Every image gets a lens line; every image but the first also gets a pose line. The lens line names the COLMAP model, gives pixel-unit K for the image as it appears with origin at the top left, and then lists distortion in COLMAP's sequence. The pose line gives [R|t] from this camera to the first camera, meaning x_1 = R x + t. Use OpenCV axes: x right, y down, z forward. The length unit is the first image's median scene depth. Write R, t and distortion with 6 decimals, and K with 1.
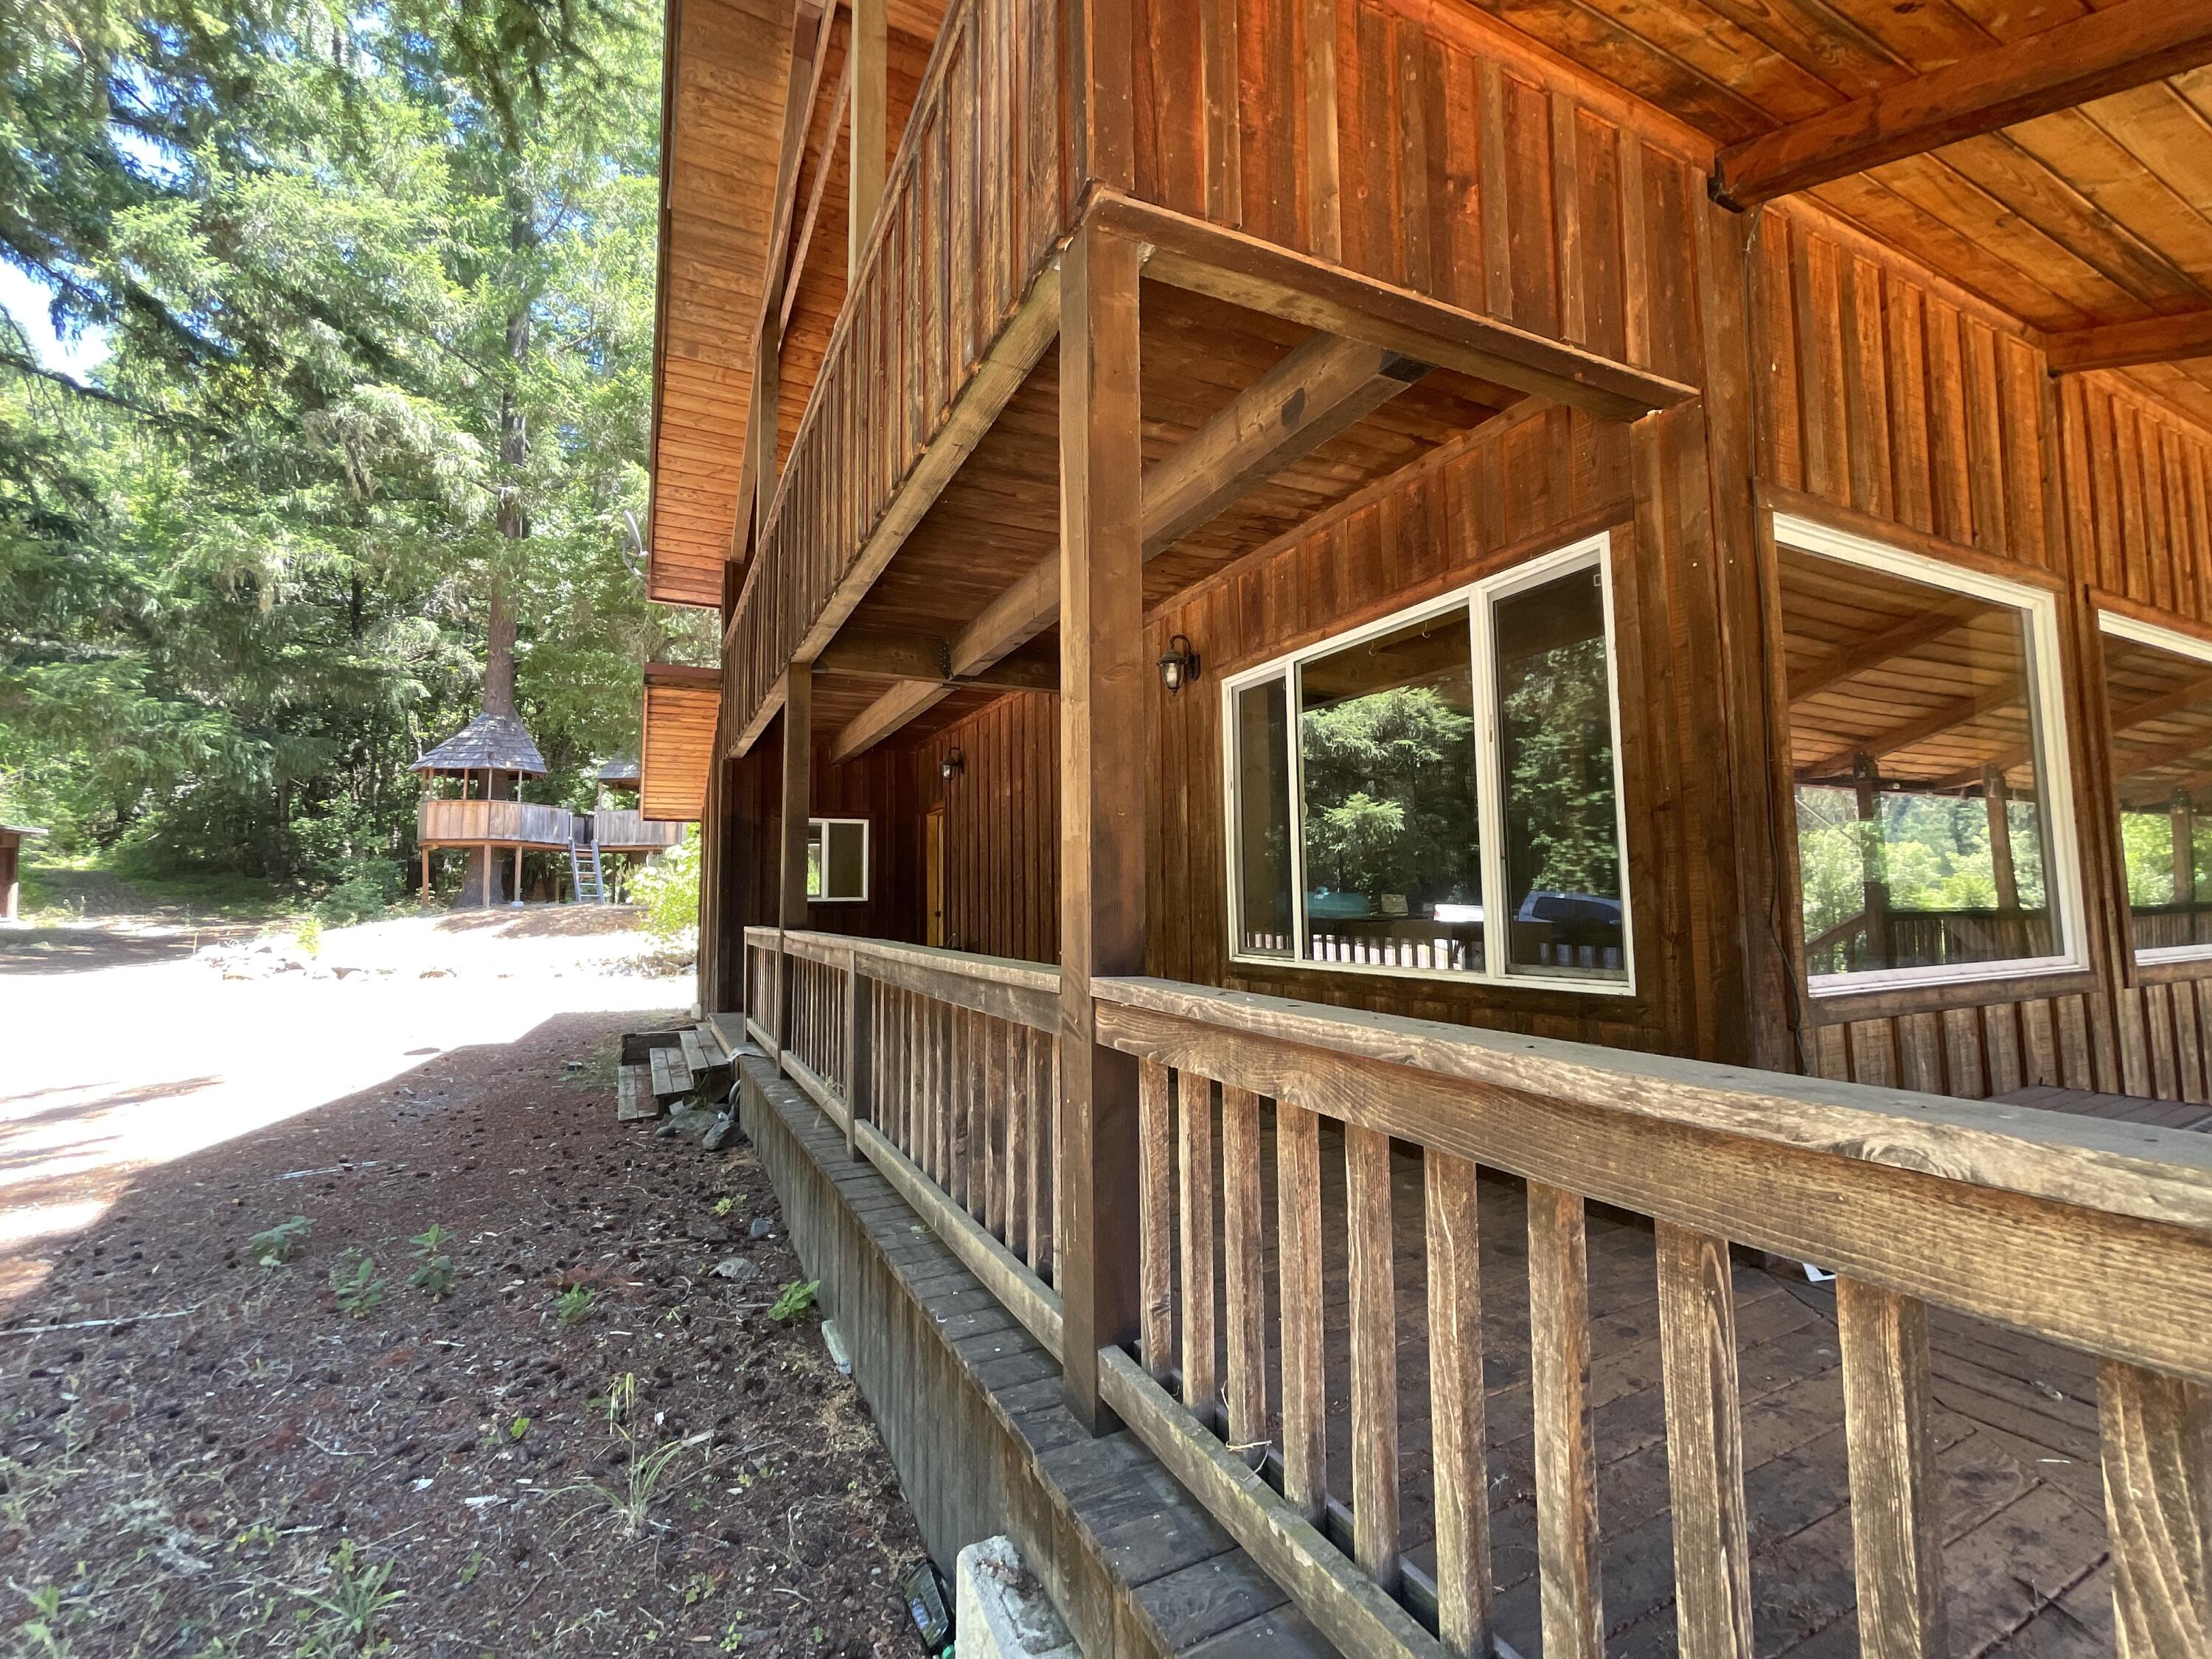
lens RADIAL K [[946.0, 0, 1106.0], [0, 946.0, 829.5], [0, 0, 1]] dist [0.000259, -0.000520]
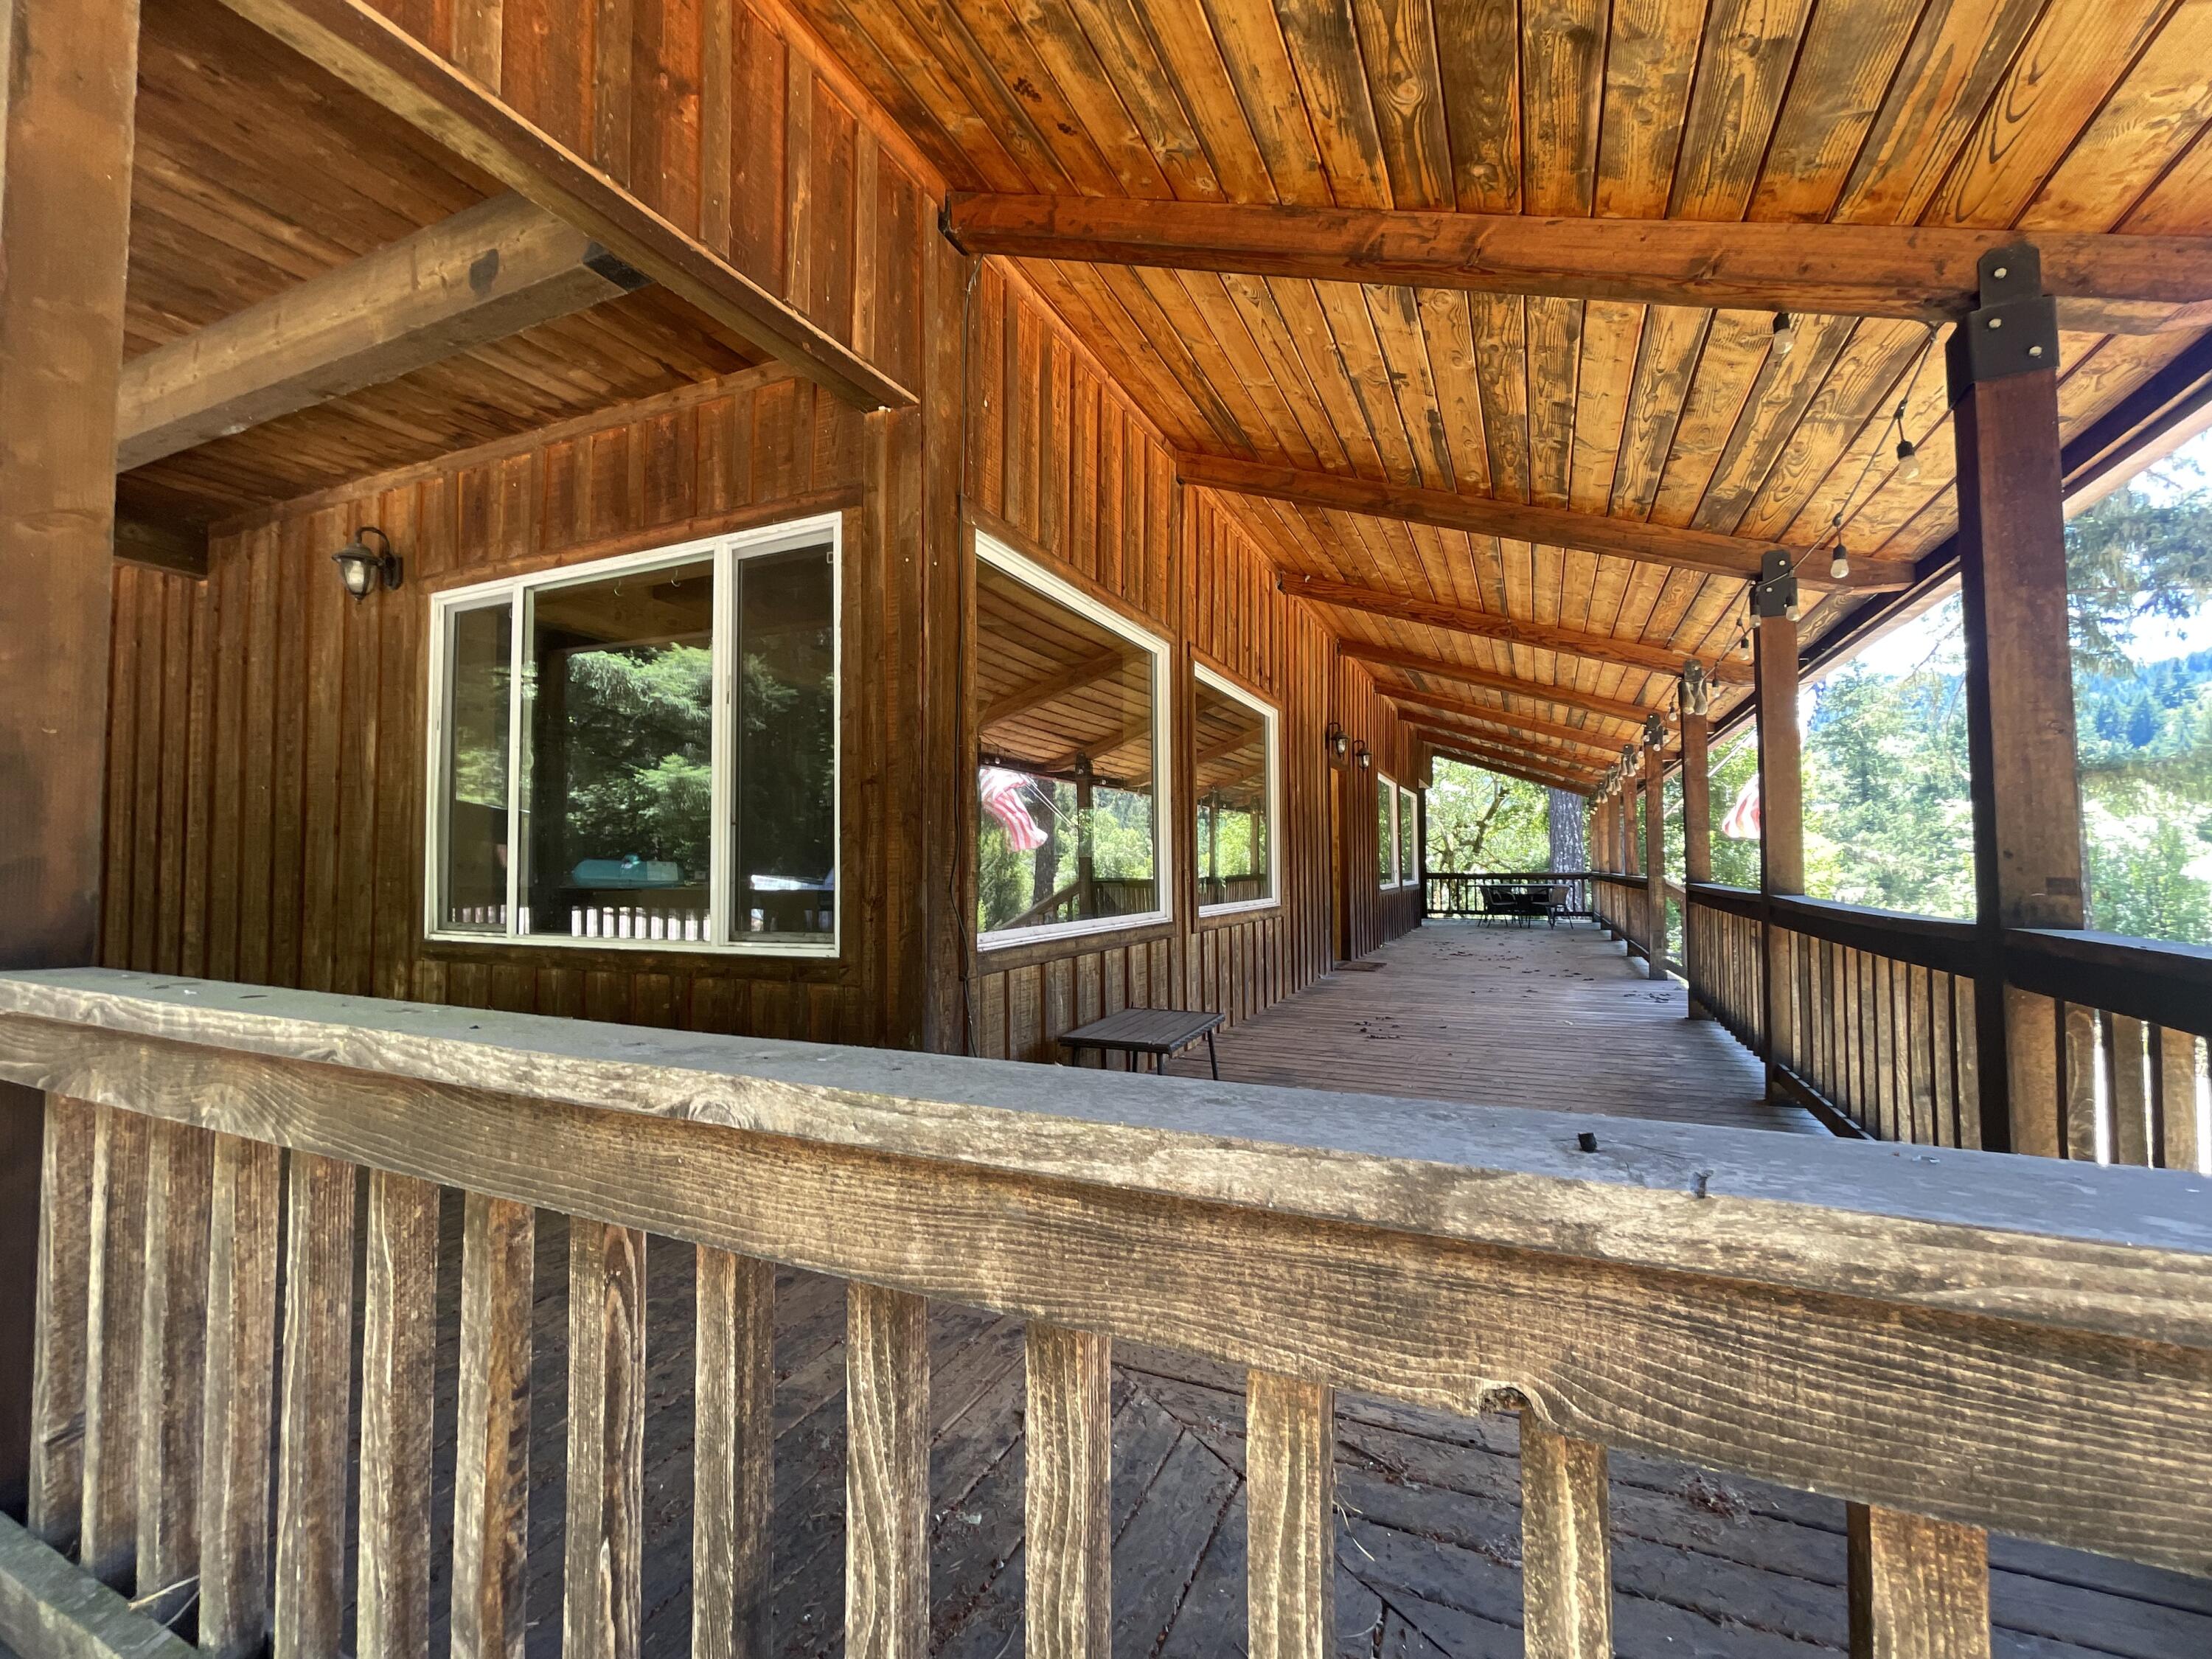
lens RADIAL K [[943.5, 0, 1106.1], [0, 943.5, 833.0], [0, 0, 1]] dist [-0.004053, 0.000306]
pose [[0.777688, 0.031697, 0.627851, 0.122989], [-0.053840, 0.998417, 0.016283, 0.003457], [-0.626341, -0.046466, 0.778163, -0.003221]]
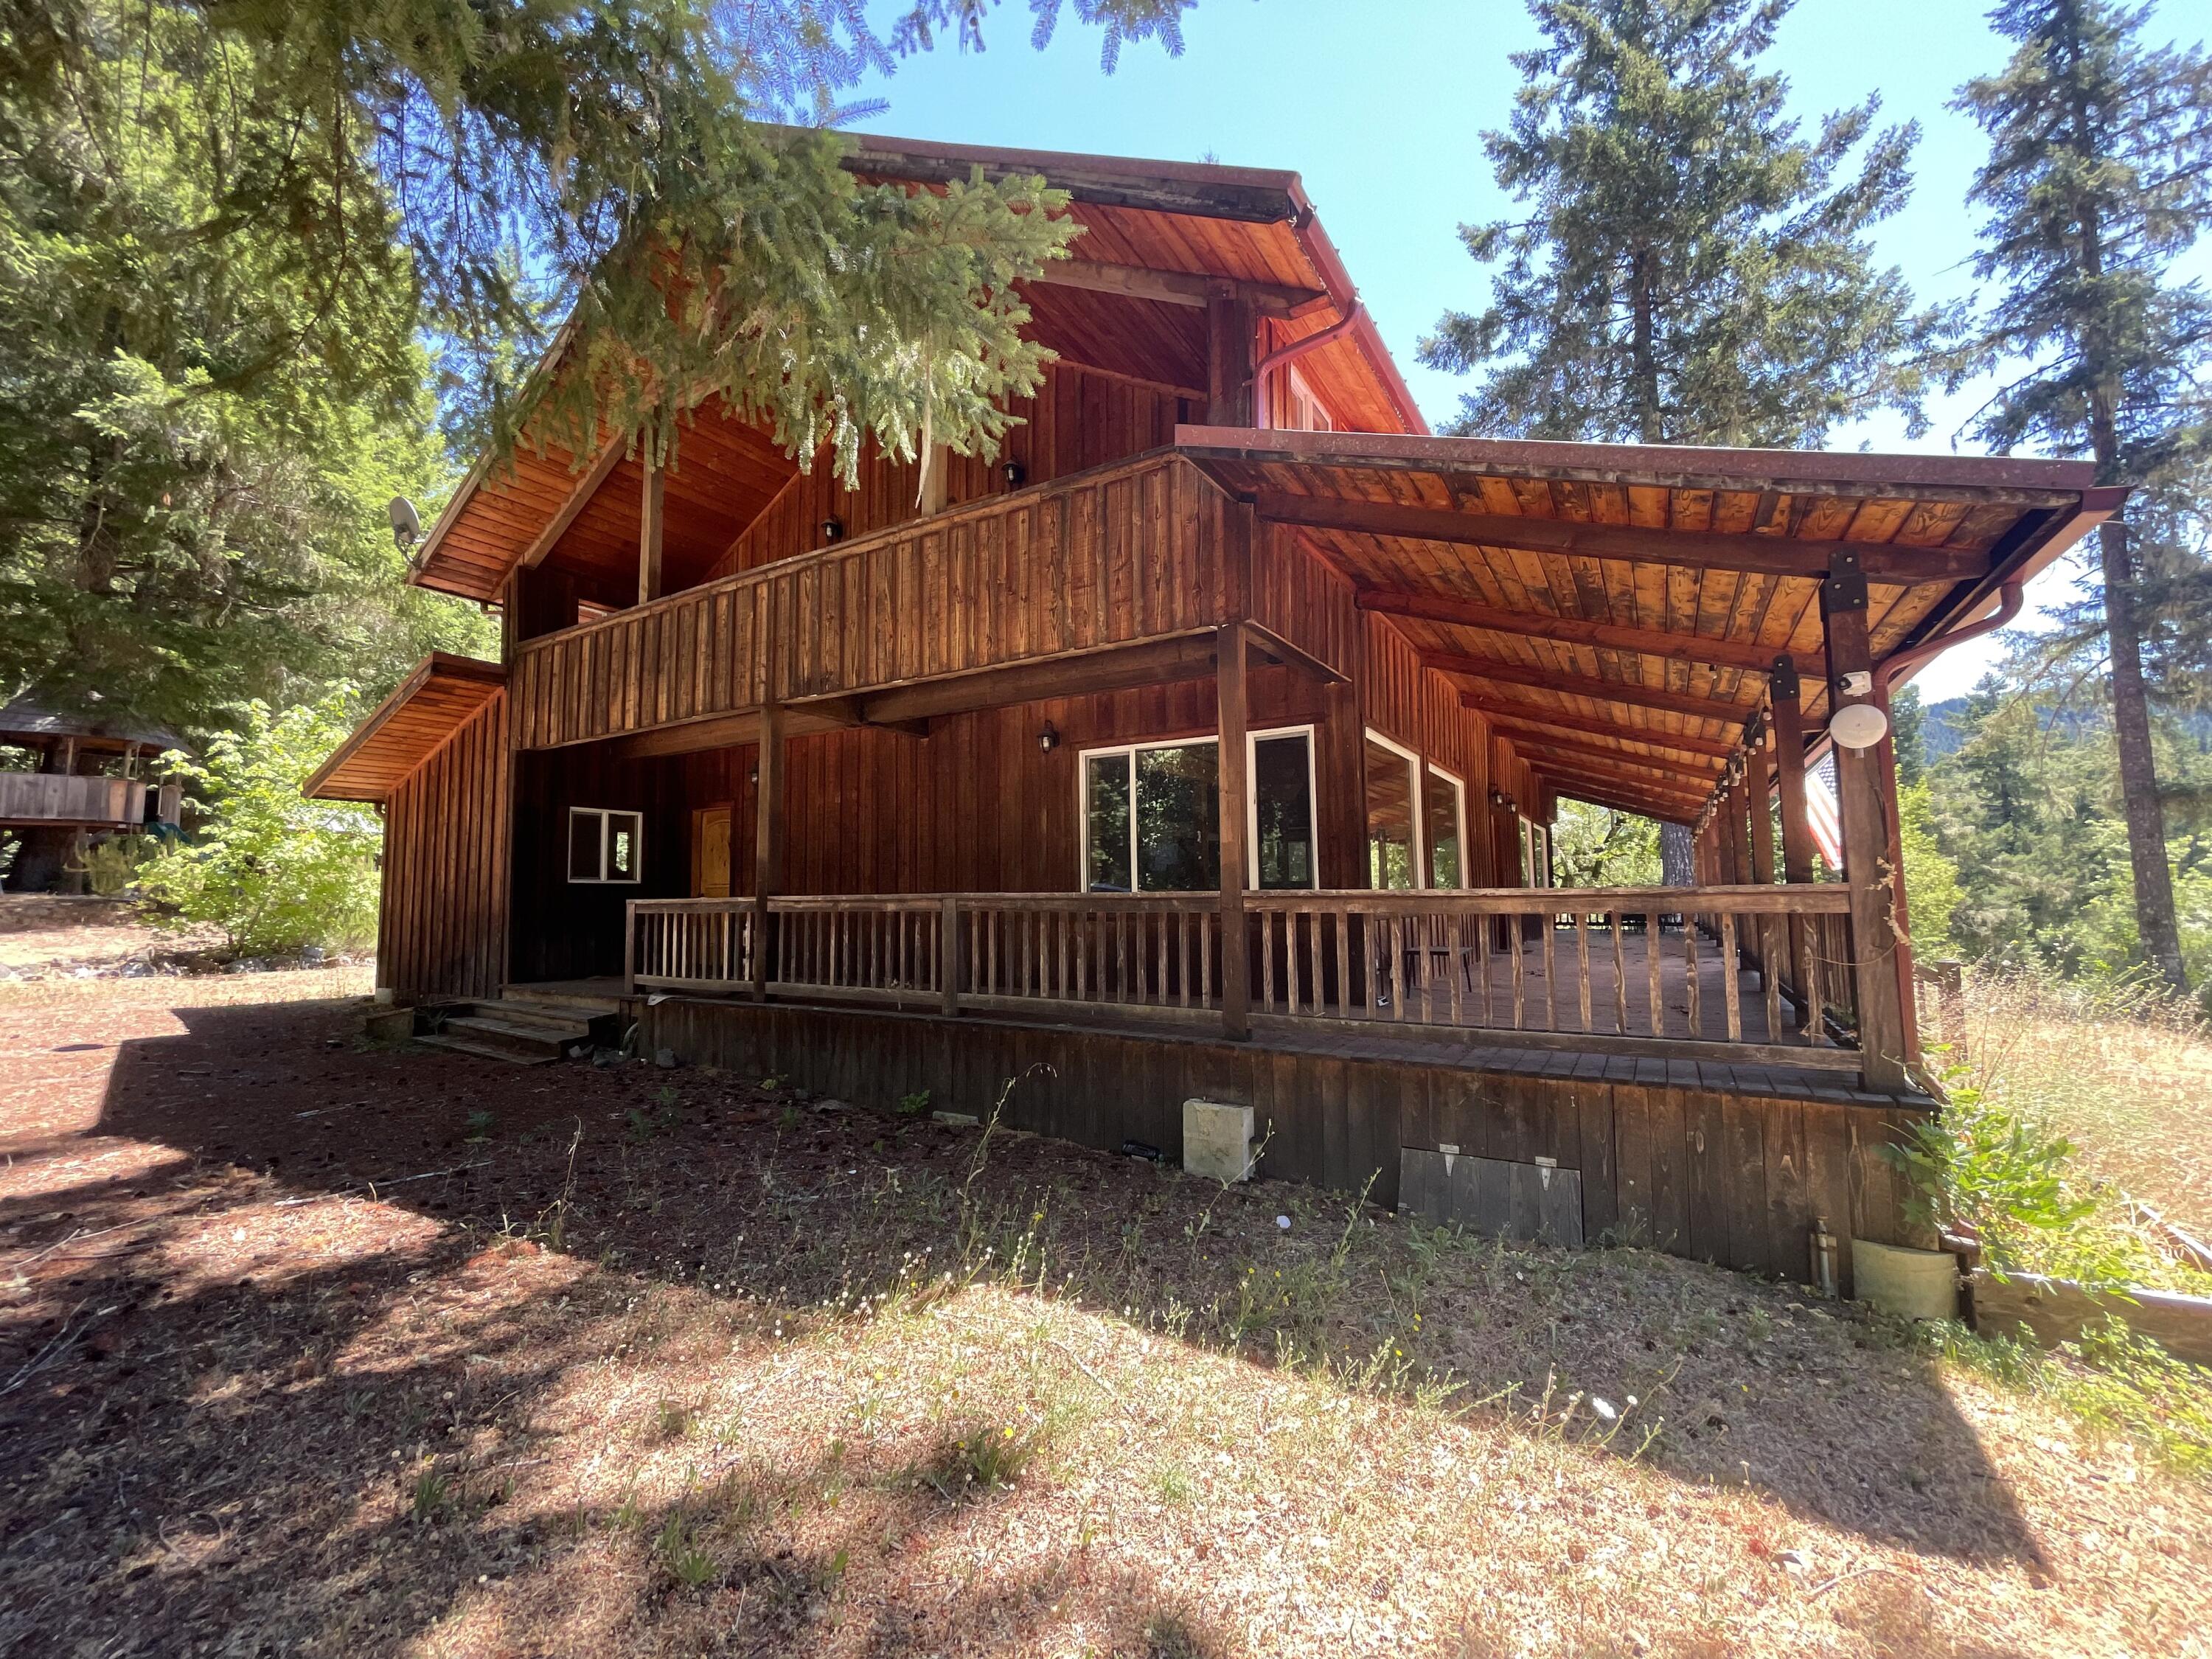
lens RADIAL K [[892.1, 0, 1106.0], [0, 892.1, 829.5], [0, 0, 1]] dist [0.000209, 0.000095]
pose [[0.850749, 0.043112, 0.523801, -1.180351], [-0.039714, 0.999054, -0.017725, 0.023661], [-0.524070, -0.005723, 0.851656, -0.728399]]
